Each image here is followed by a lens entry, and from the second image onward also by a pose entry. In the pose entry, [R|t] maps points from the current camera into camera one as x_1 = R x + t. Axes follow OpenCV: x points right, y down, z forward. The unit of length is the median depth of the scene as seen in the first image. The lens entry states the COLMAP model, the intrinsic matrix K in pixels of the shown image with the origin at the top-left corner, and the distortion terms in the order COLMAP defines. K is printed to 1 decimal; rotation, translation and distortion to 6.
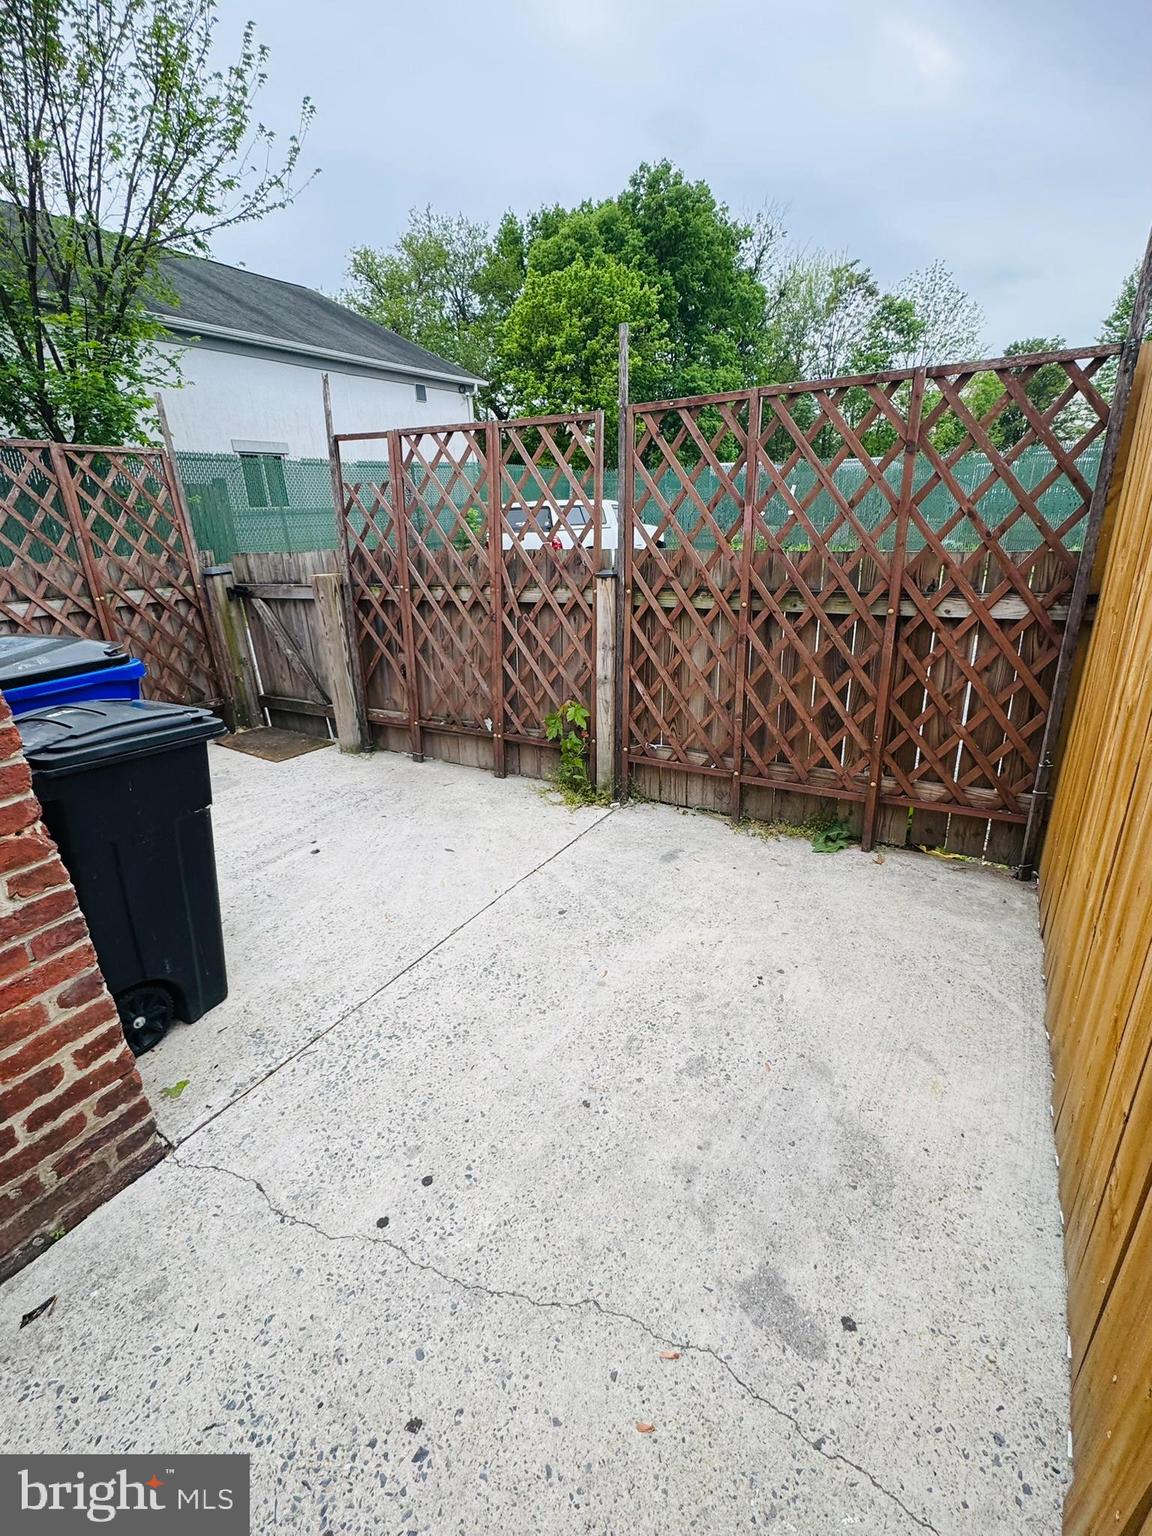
lens RADIAL K [[683.8, 0, 579.7], [0, 683.8, 763.4], [0, 0, 1]] dist [-0.002037, 0.000148]
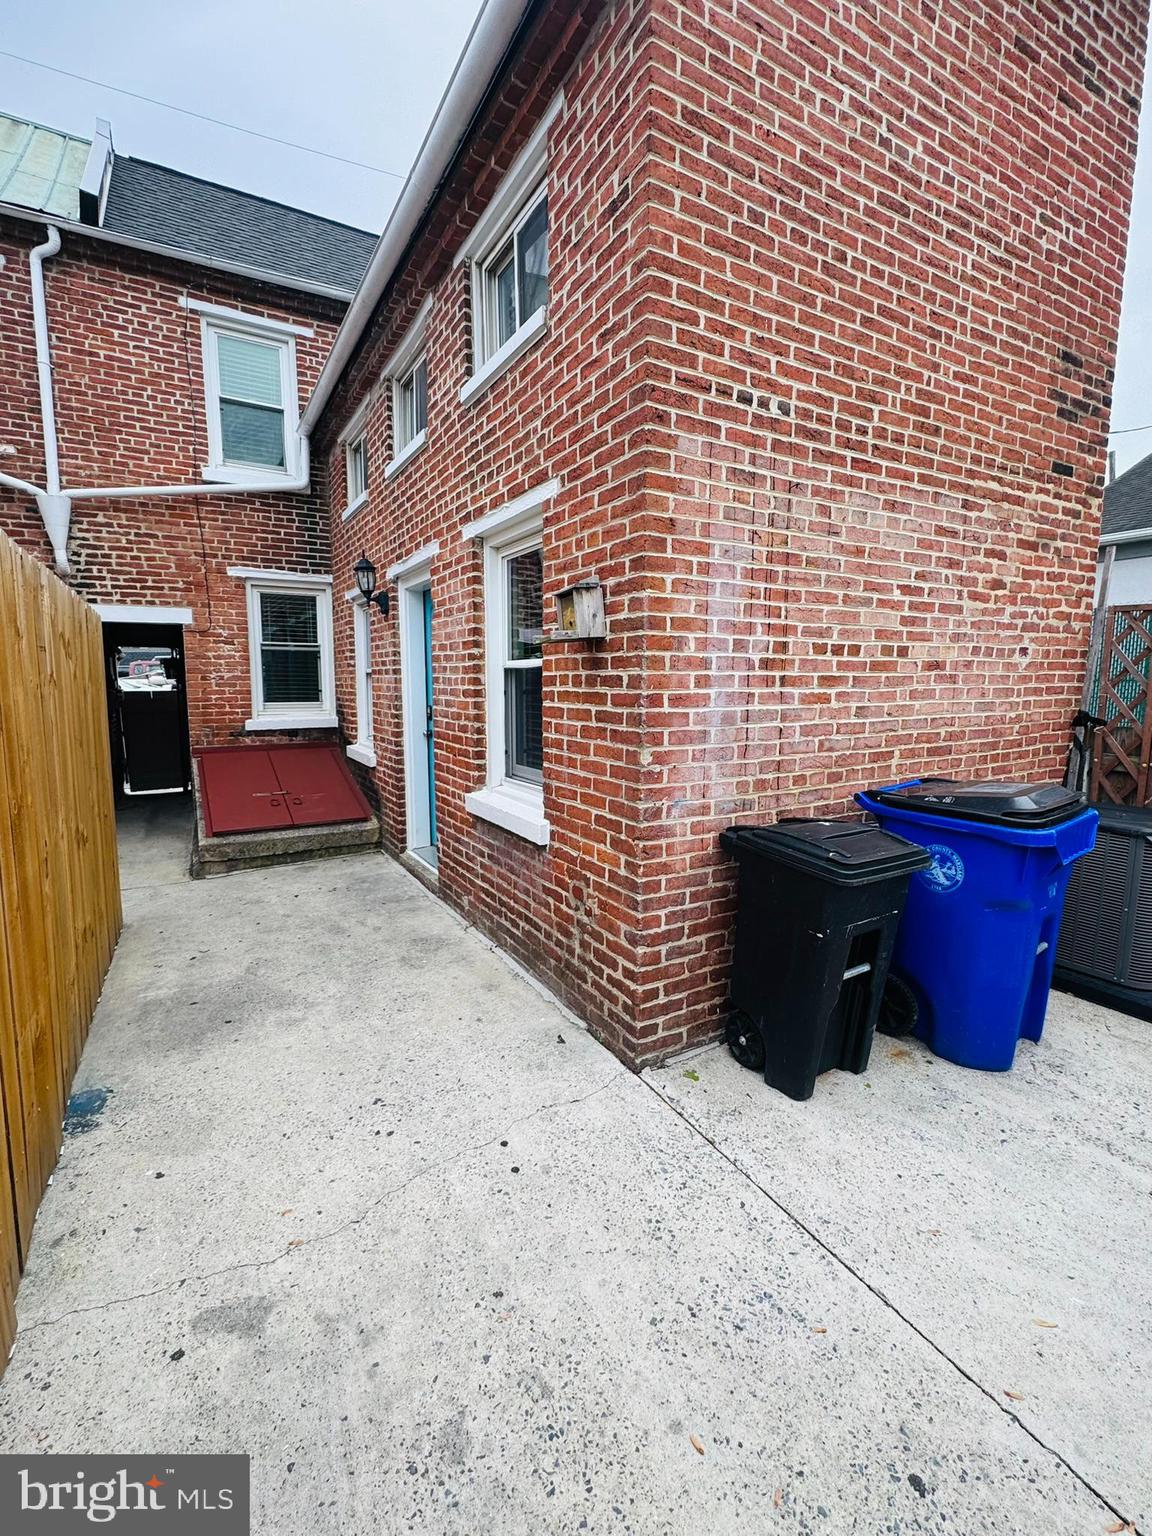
lens RADIAL K [[683.8, 0, 579.2], [0, 683.8, 763.5], [0, 0, 1]] dist [-0.002037, 0.000148]
pose [[-0.496889, 0.145224, -0.855577, 0.656072], [-0.291012, 0.900929, 0.321931, -0.503207], [0.817566, 0.408947, -0.405400, 1.170794]]
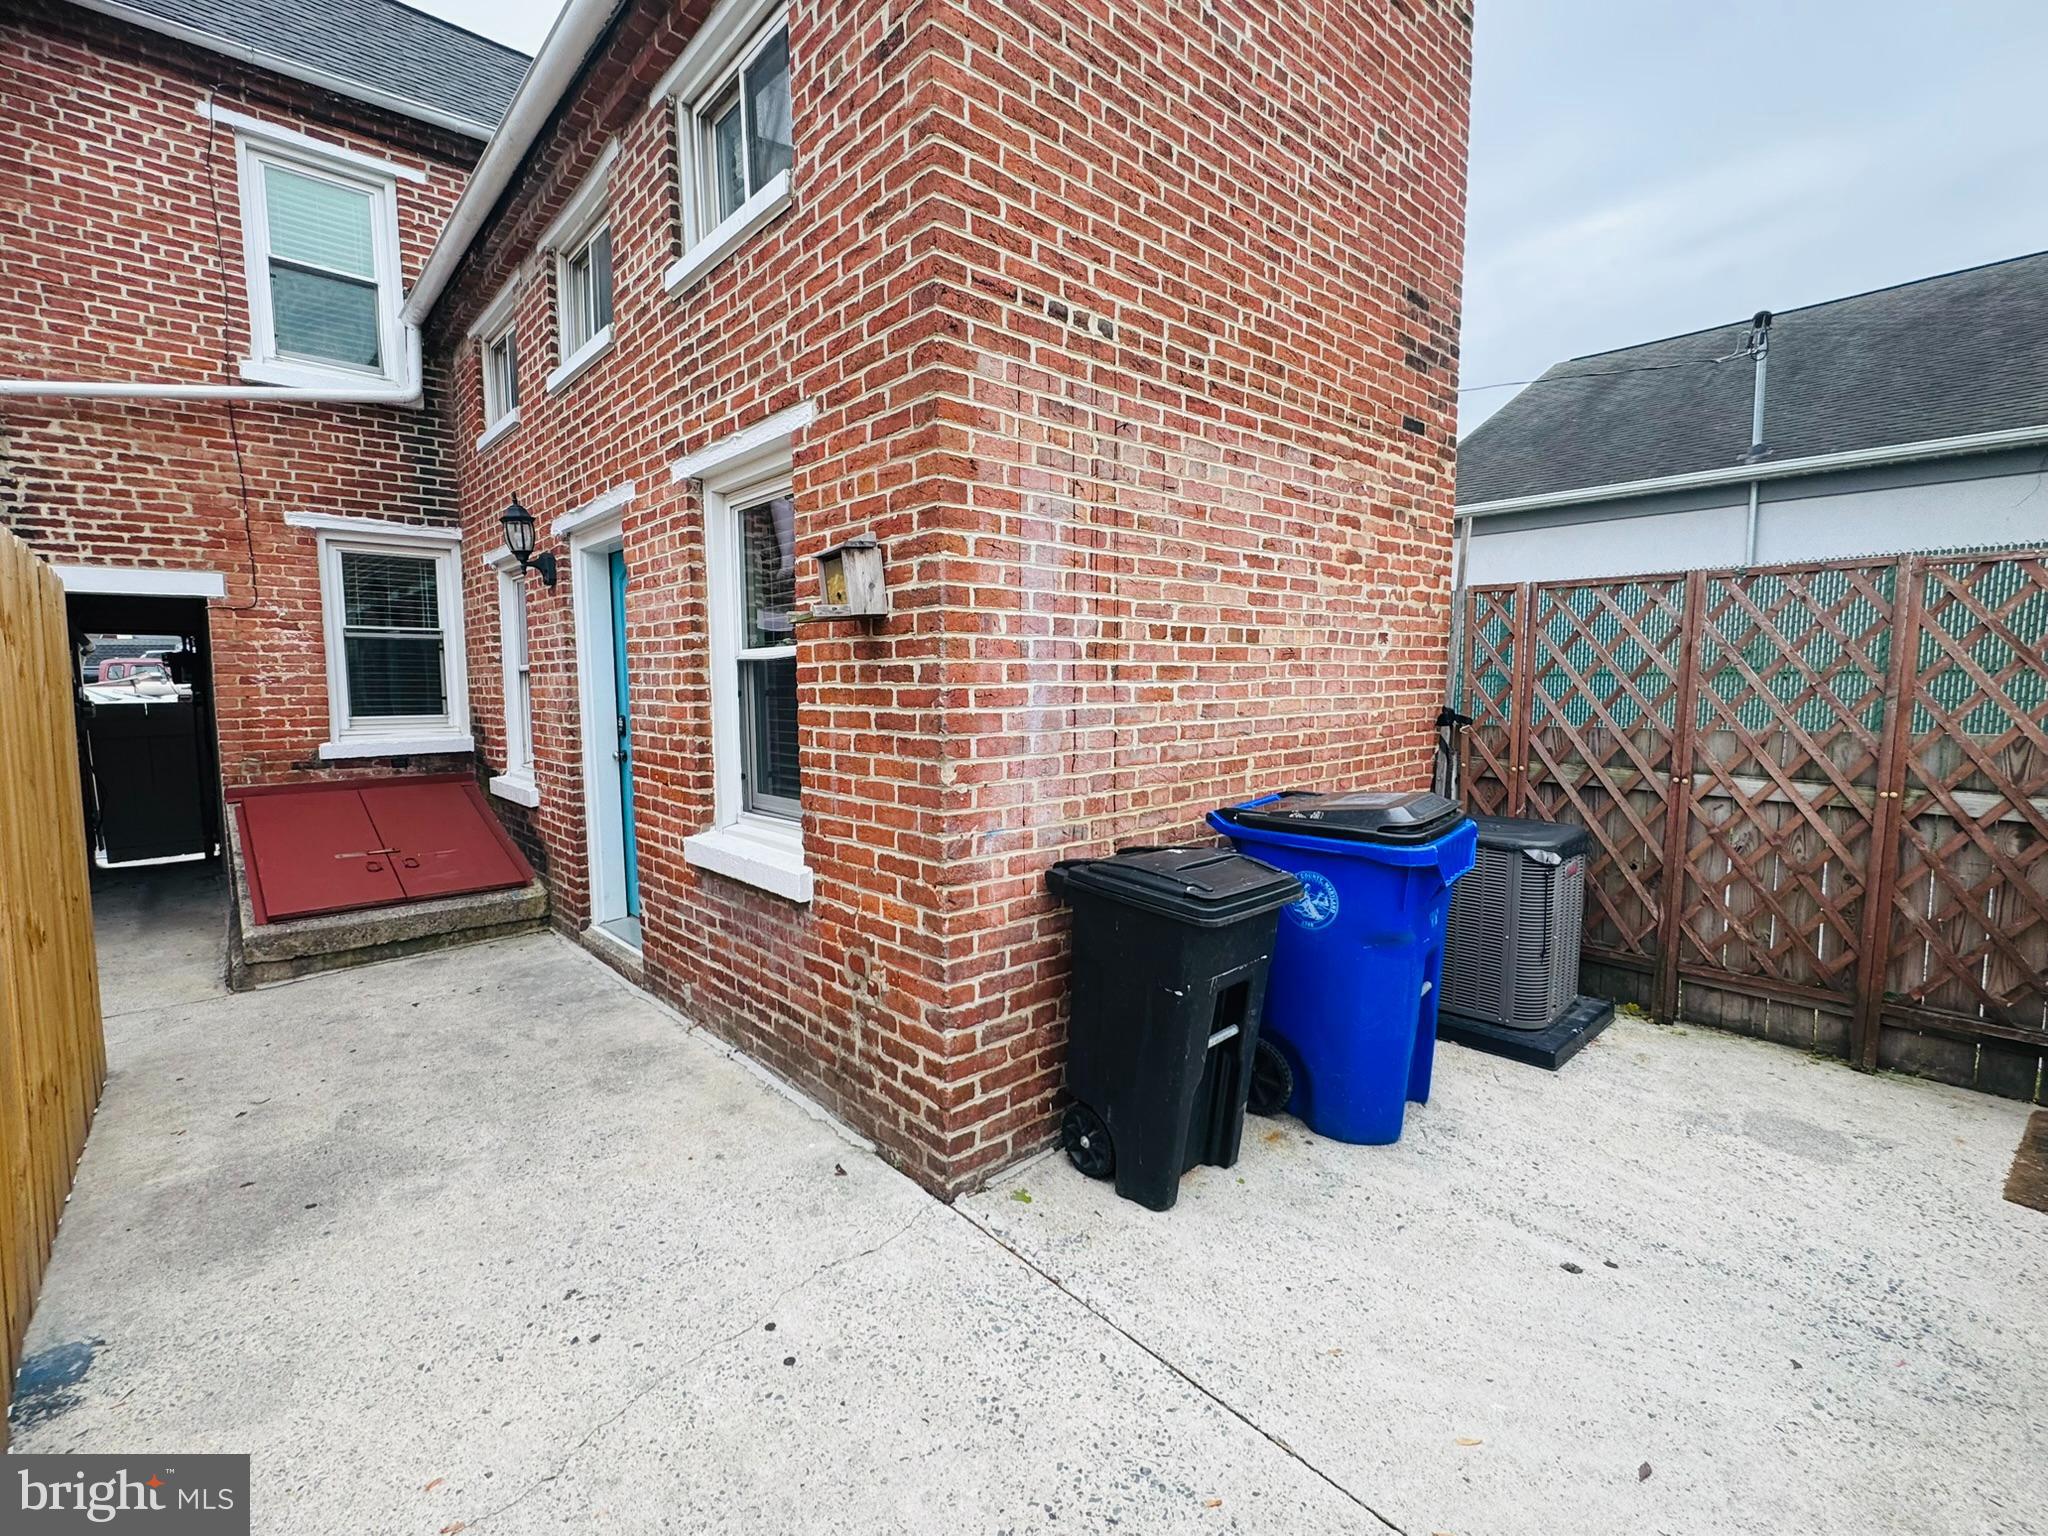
lens RADIAL K [[911.8, 0, 1023.4], [0, 911.8, 763.3], [0, 0, 1]] dist [-0.002037, 0.000148]
pose [[-0.300227, 0.127683, -0.945283, 0.673455], [-0.321105, 0.919632, 0.226203, -0.471230], [0.898196, 0.371448, -0.235099, 1.135152]]
